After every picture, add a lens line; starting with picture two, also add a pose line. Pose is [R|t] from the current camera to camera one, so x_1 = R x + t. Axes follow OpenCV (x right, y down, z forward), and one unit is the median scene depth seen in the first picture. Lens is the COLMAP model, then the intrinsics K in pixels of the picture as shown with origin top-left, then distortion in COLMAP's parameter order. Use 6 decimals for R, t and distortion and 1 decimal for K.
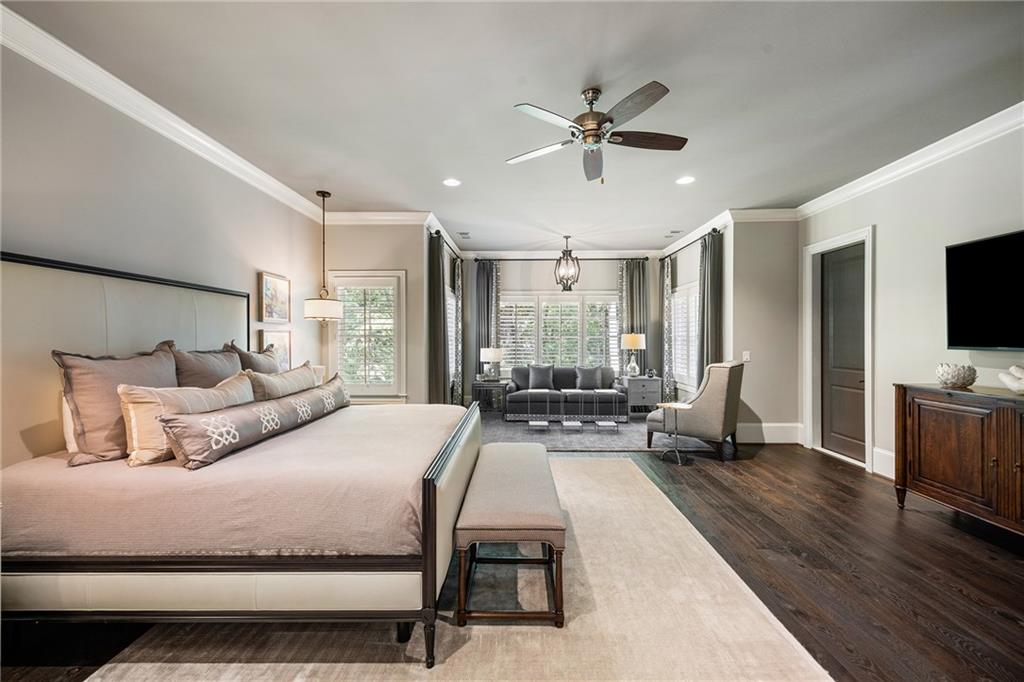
lens RADIAL K [[411.3, 0, 514.0], [0, 411.3, 337.9], [0, 0, 1]] dist [0.000565, 0.000497]
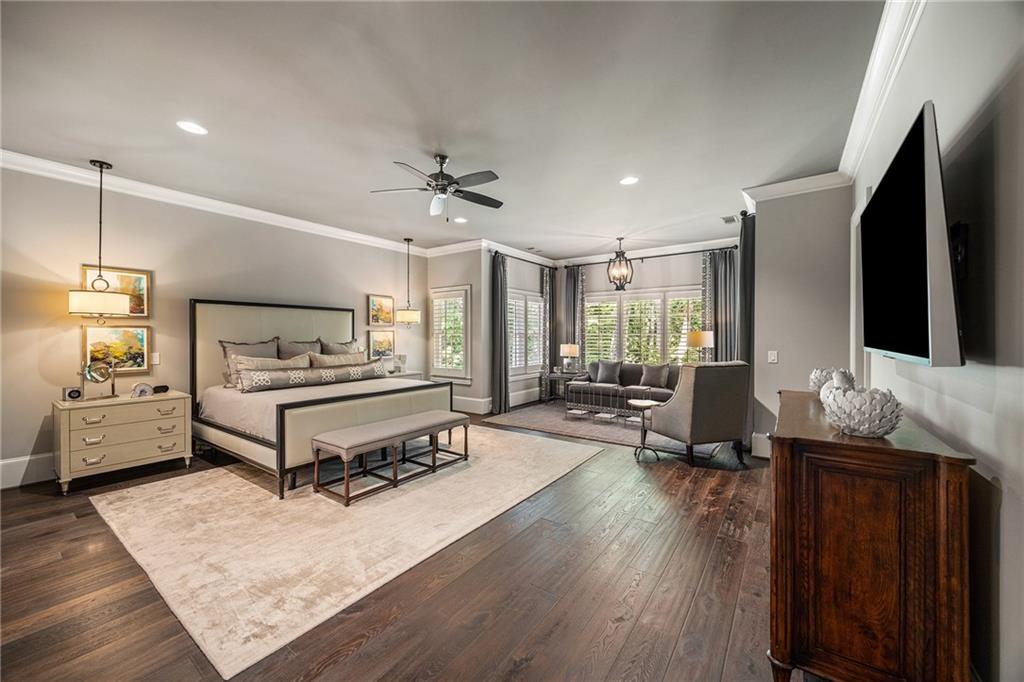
lens RADIAL K [[394.4, 0, 511.8], [0, 394.4, 337.5], [0, 0, 1]] dist [-0.011172, -0.000134]
pose [[0.821737, 0.003517, -0.569856, 0.599389], [-0.000722, 0.999987, 0.005131, 0.000631], [0.569866, -0.003805, 0.821729, 0.025365]]
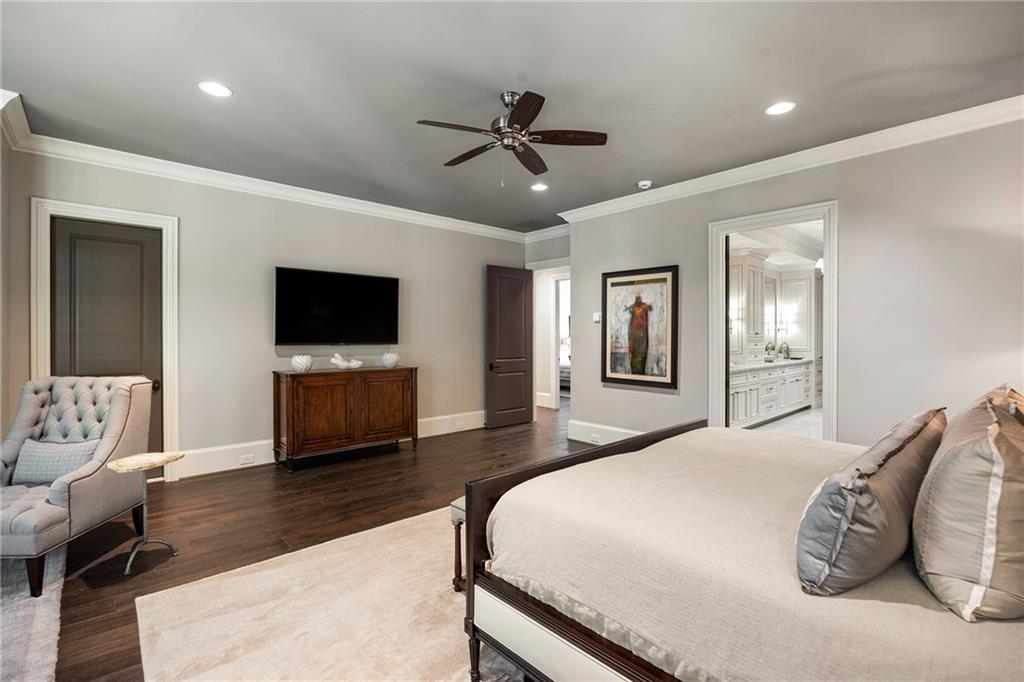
lens RADIAL K [[472.6, 0, 511.1], [0, 472.6, 339.9], [0, 0, 1]] dist [0.001872, 0.000109]
pose [[-0.688858, -0.001498, 0.724895, -0.358503], [0.002520, 0.999987, 0.004462, 0.002541], [-0.724892, 0.004900, -0.688845, 0.973016]]
